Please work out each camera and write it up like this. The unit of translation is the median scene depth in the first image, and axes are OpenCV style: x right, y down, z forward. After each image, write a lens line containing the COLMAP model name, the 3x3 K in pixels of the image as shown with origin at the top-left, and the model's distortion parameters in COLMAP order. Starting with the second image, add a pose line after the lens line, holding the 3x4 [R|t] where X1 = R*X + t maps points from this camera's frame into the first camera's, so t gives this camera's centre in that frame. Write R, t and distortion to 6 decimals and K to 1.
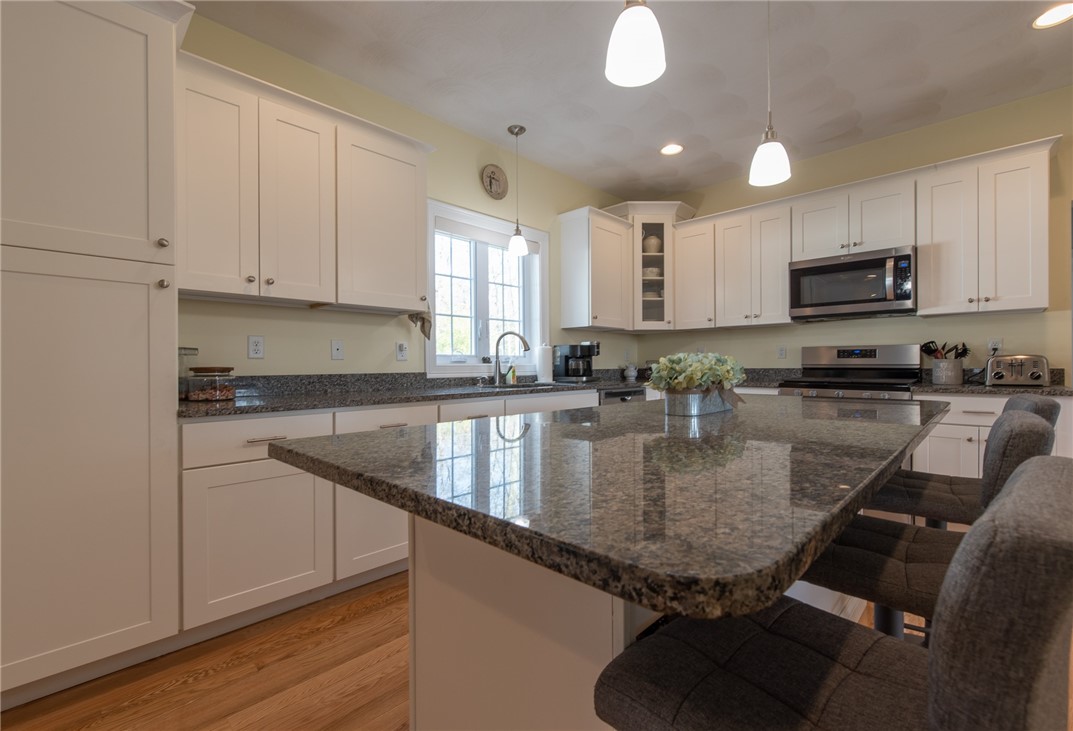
lens RADIAL K [[465.6, 0, 543.1], [0, 465.6, 365.5], [0, 0, 1]] dist [-0.001411, 0.000155]
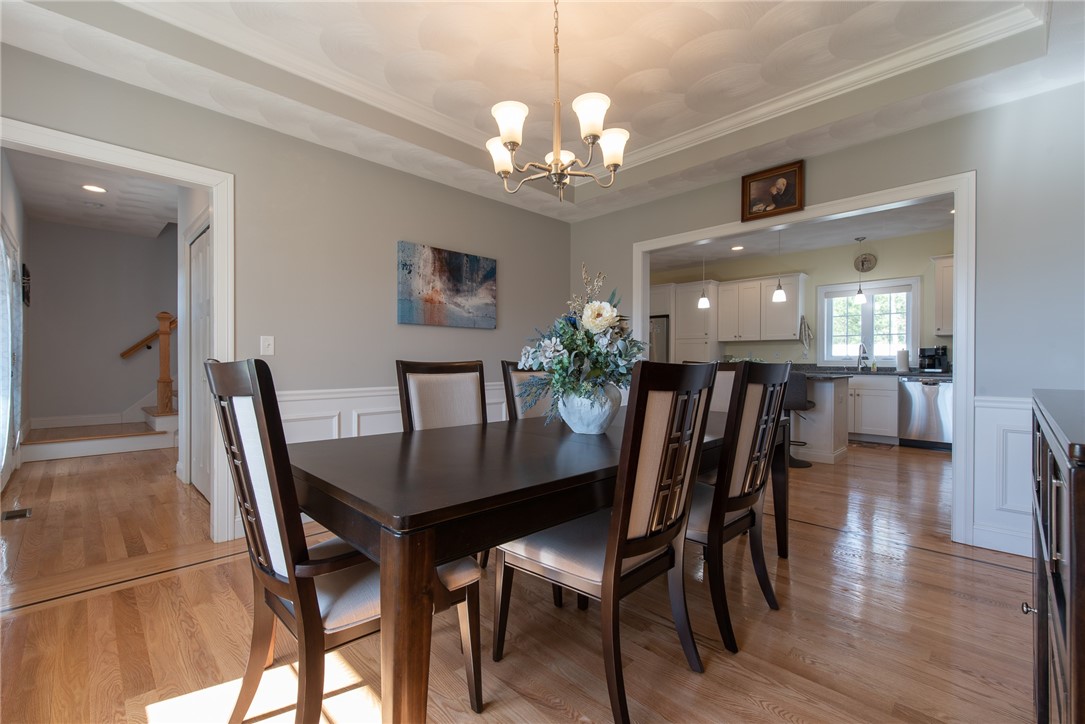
lens RADIAL K [[464.7, 0, 543.4], [0, 464.7, 364.0], [0, 0, 1]] dist [0.000241, 0.000272]
pose [[-0.014065, 0.015803, -0.999776, 1.795040], [-0.003674, 0.999868, 0.015856, -0.013074], [0.999894, 0.003896, -0.014005, -0.265390]]
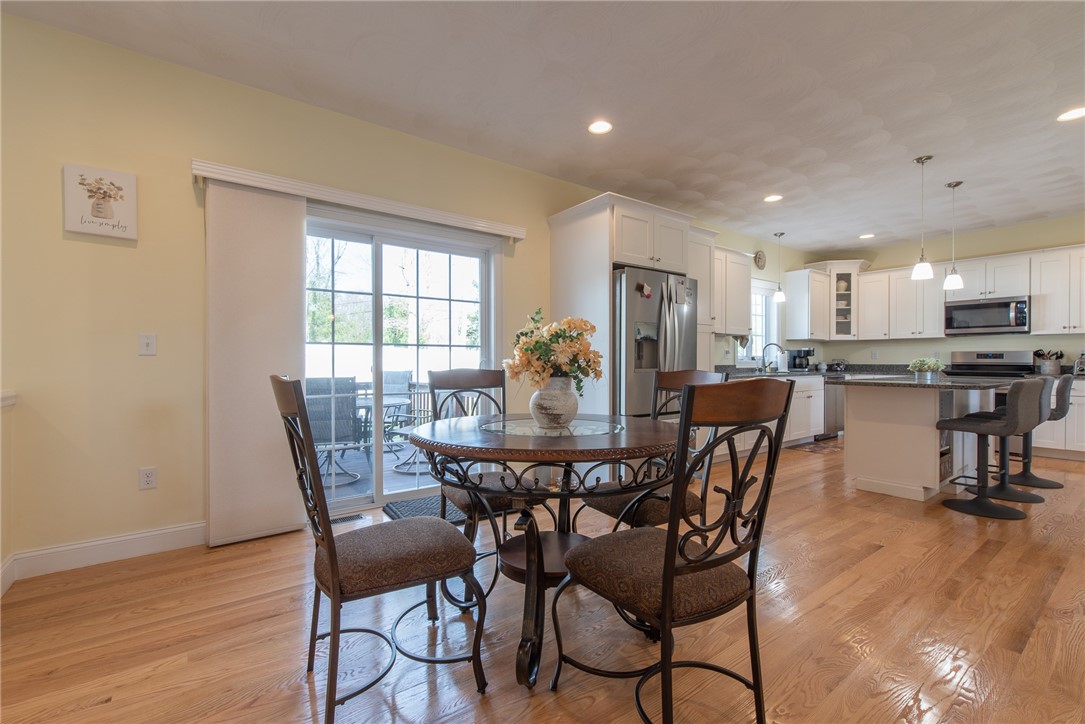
lens RADIAL K [[464.7, 0, 539.4], [0, 464.7, 360.7], [0, 0, 1]] dist [0.000241, 0.000272]
pose [[0.985289, 0.007549, -0.170727, -0.640384], [-0.007710, 0.999970, -0.000280, 0.004024], [0.170720, 0.001592, 0.985318, -0.926741]]
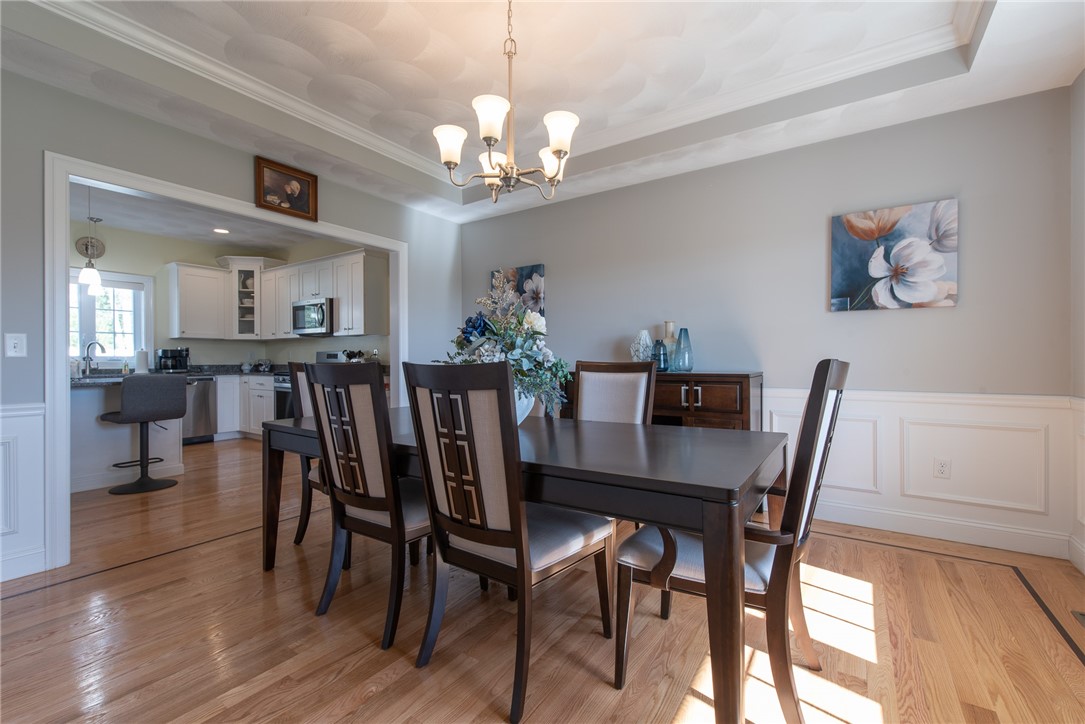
lens RADIAL K [[464.7, 0, 542.7], [0, 464.7, 358.5], [0, 0, 1]] dist [0.000241, 0.000272]
pose [[0.983634, 0.002769, 0.180154, 1.141058], [-0.001863, 0.999985, -0.005195, -0.008543], [-0.180166, 0.004774, 0.983625, -0.849862]]
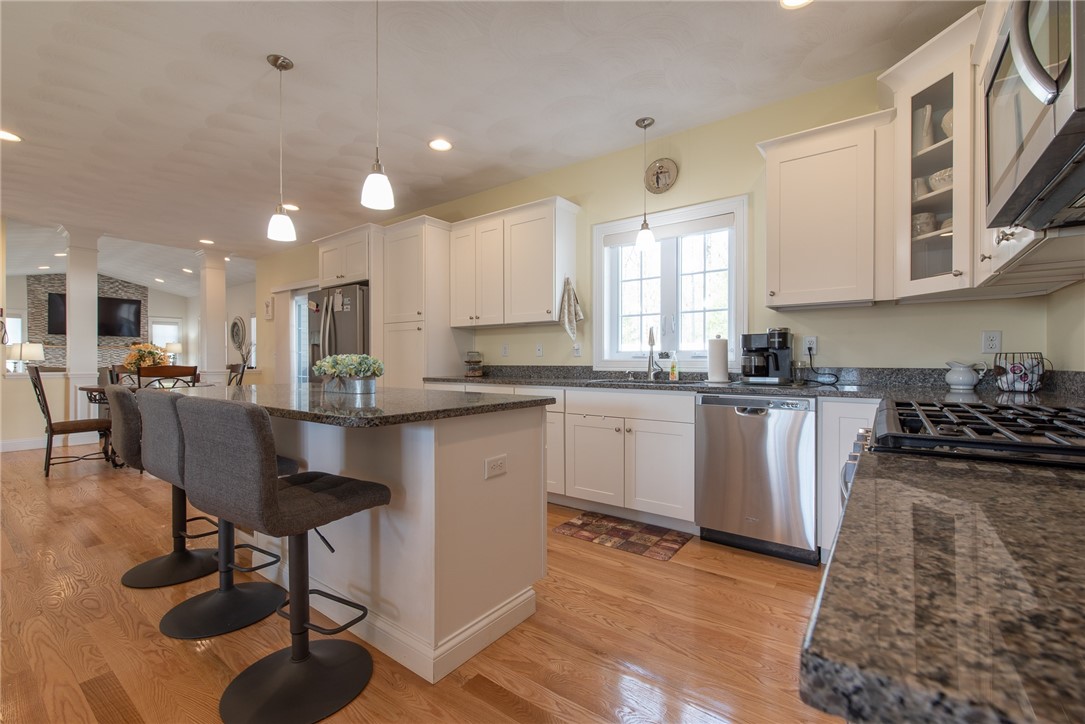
lens RADIAL K [[464.7, 0, 544.4], [0, 464.7, 362.0], [0, 0, 1]] dist [0.000241, 0.000272]
pose [[0.124907, 0.011812, -0.992098, 0.857410], [0.000791, 0.999928, 0.012005, -0.009489], [0.992168, -0.002285, 0.124888, 0.631517]]
